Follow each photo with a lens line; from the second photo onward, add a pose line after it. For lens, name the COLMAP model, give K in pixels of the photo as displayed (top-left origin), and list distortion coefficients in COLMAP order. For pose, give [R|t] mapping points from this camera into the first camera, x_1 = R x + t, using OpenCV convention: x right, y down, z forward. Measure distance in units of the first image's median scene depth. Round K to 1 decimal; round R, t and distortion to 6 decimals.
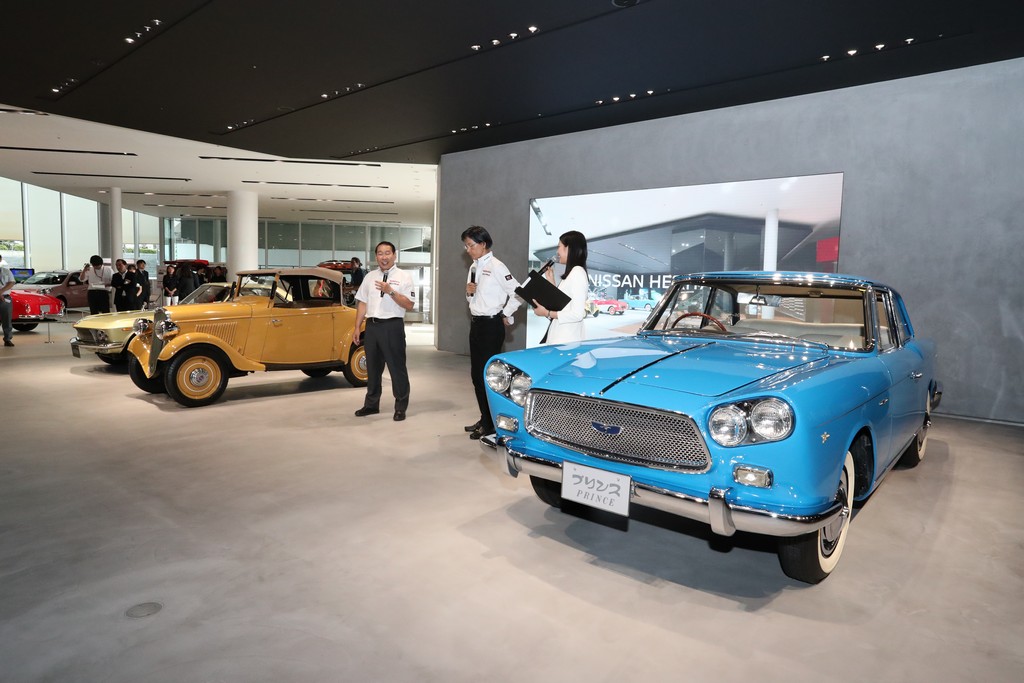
lens RADIAL K [[650.7, 0, 512.0], [0, 650.7, 341.5], [0, 0, 1]] dist [-0.003469, -0.001928]
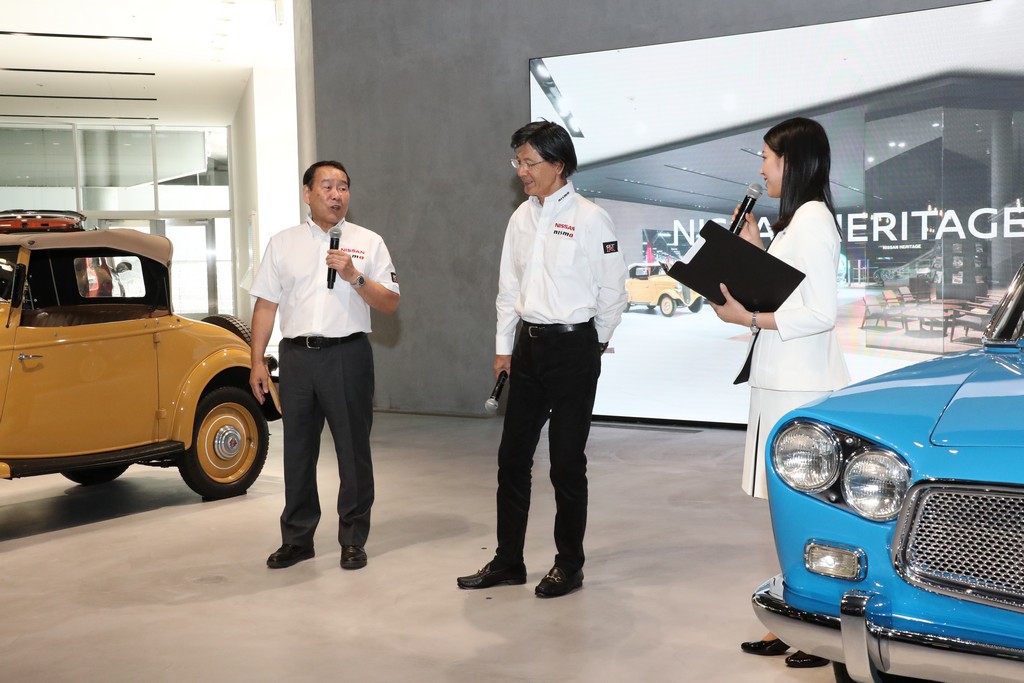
lens RADIAL K [[1422.9, 0, 512.8], [0, 1422.9, 361.5], [0, 0, 1]] dist [0.012914, 0.944380]
pose [[0.991768, -0.053312, 0.116422, -0.159719], [0.054132, 0.998526, -0.003895, -0.008310], [-0.116042, 0.010165, 0.993192, 0.033757]]
